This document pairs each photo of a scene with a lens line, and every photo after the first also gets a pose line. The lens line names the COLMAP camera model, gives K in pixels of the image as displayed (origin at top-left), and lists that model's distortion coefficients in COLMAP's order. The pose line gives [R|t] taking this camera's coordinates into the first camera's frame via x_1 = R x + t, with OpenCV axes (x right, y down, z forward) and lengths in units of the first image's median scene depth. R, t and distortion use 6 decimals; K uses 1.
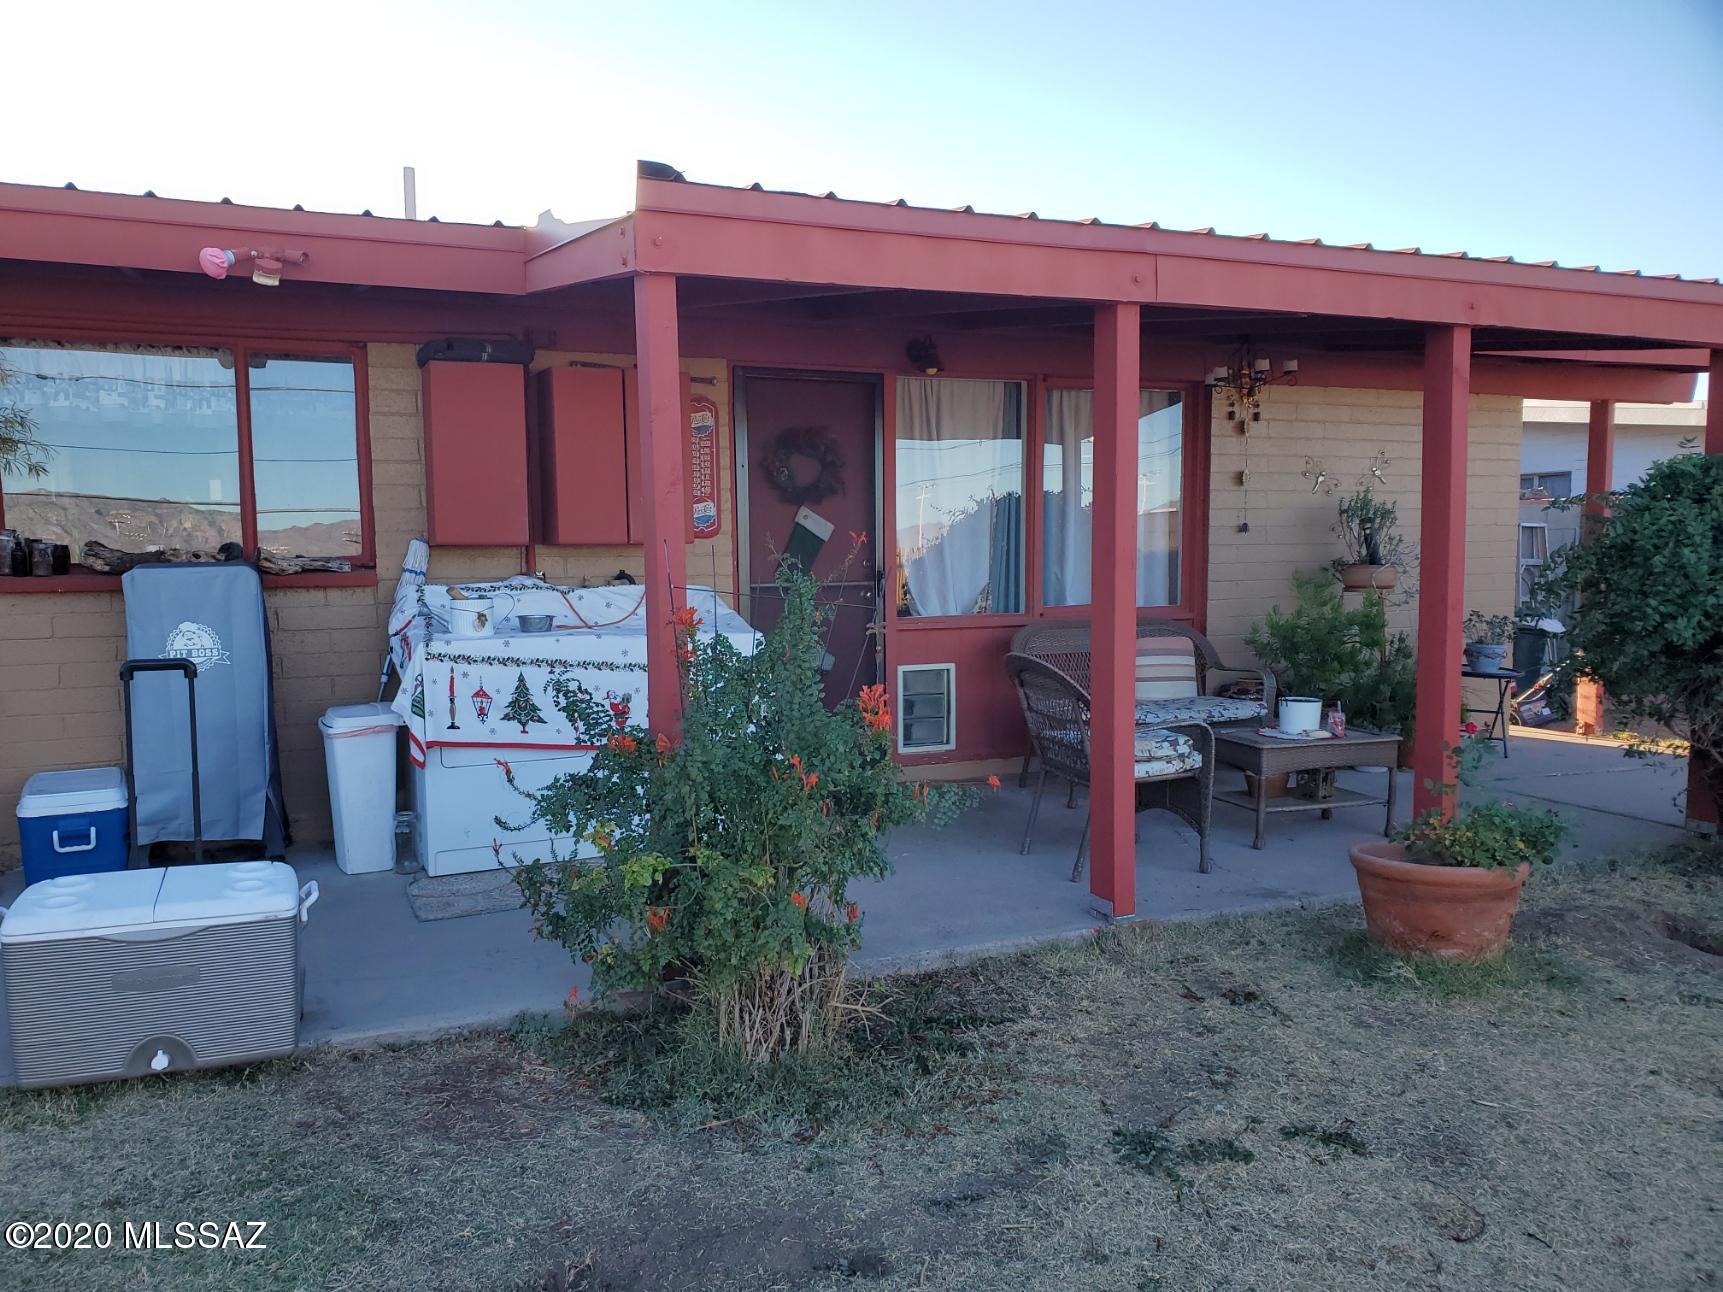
lens RADIAL K [[1336.6, 0, 861.5], [0, 1336.6, 646.0], [0, 0, 1]] dist [0.046182, 0.000255]
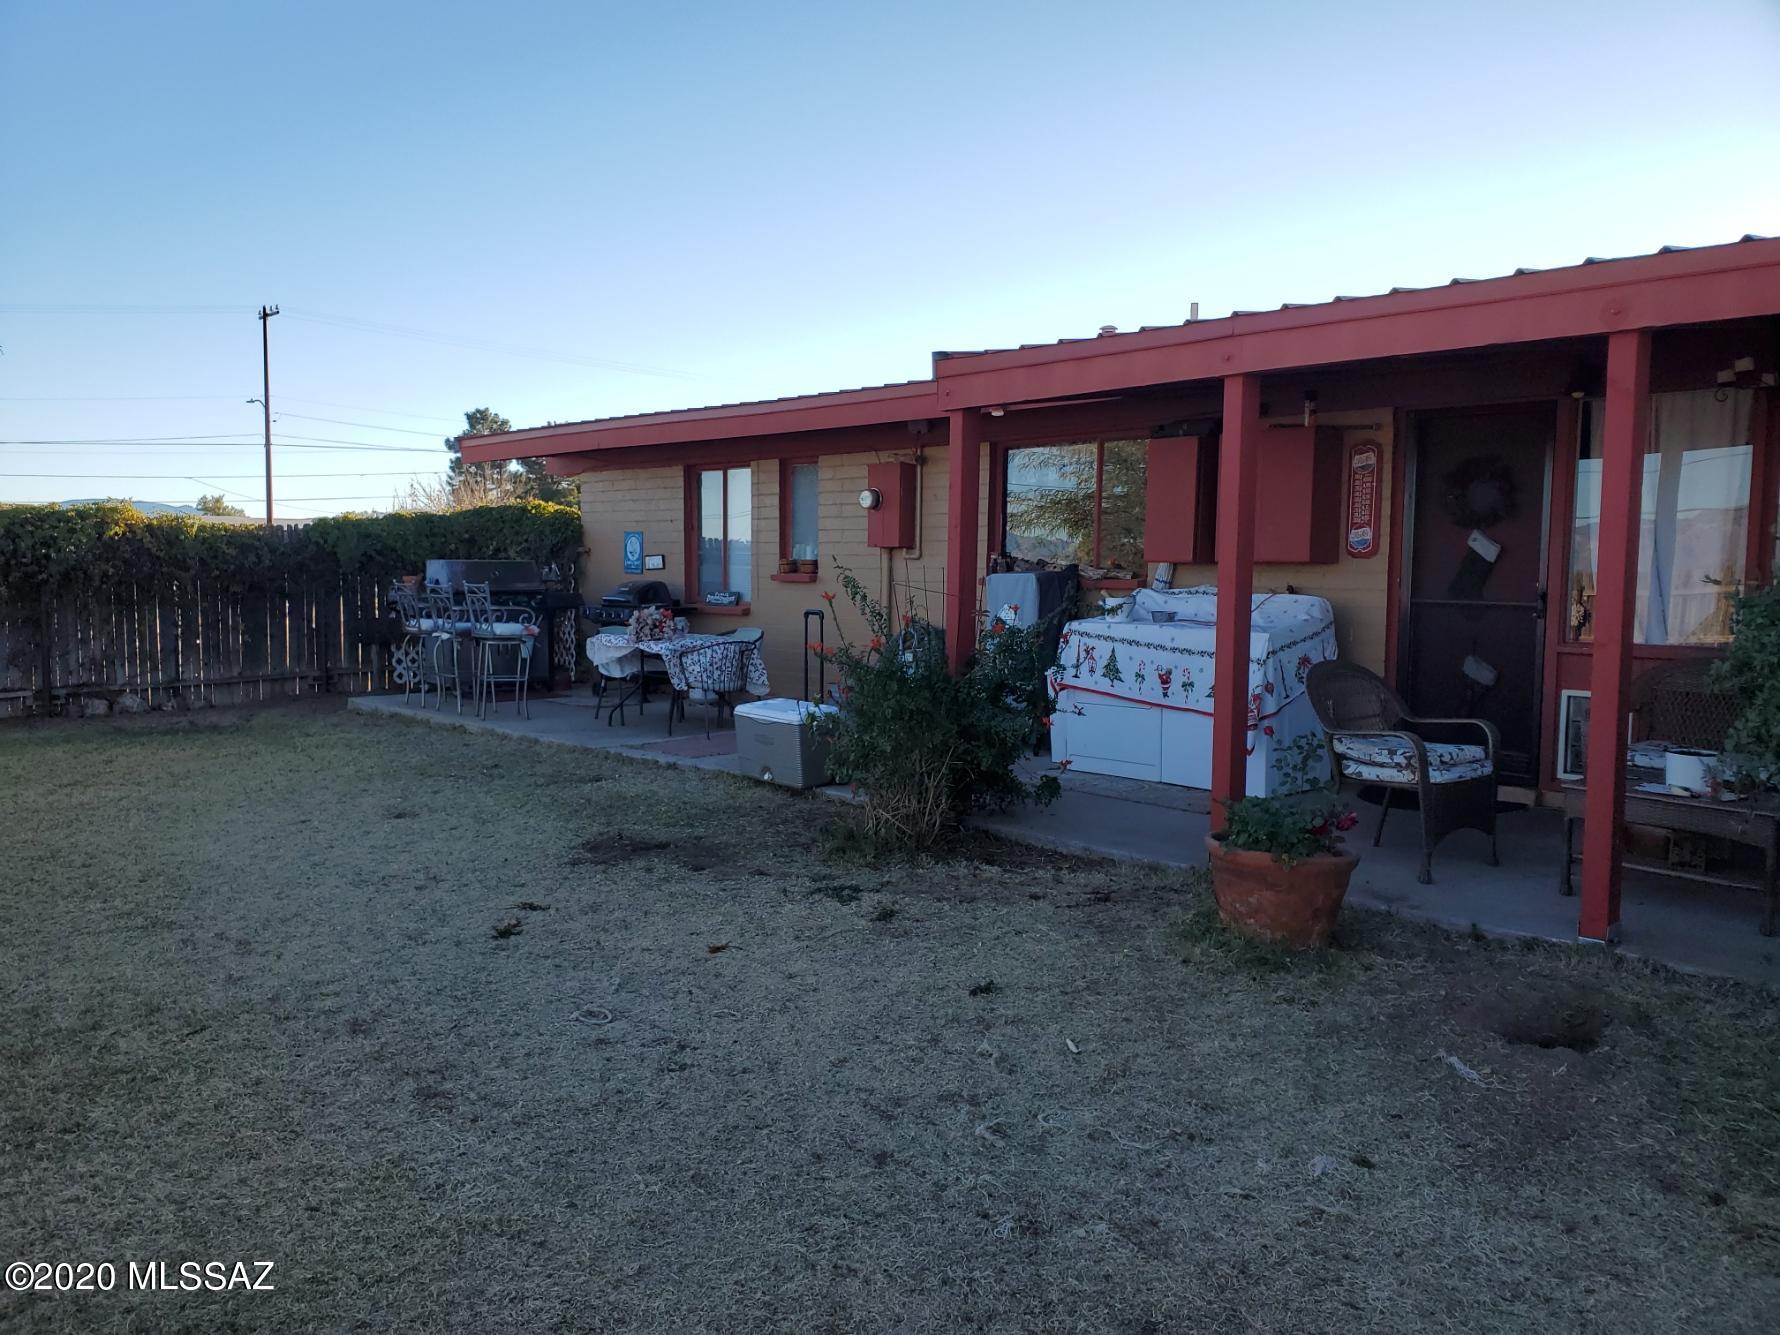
lens RADIAL K [[1451.6, 0, 890.0], [0, 1451.6, 667.5], [0, 0, 1]] dist [-0.001946, 0.000507]
pose [[0.318787, 0.081532, -0.944313, 1.181989], [-0.081934, 0.994934, 0.058243, -0.030433], [0.944278, 0.058804, 0.323852, 0.229672]]
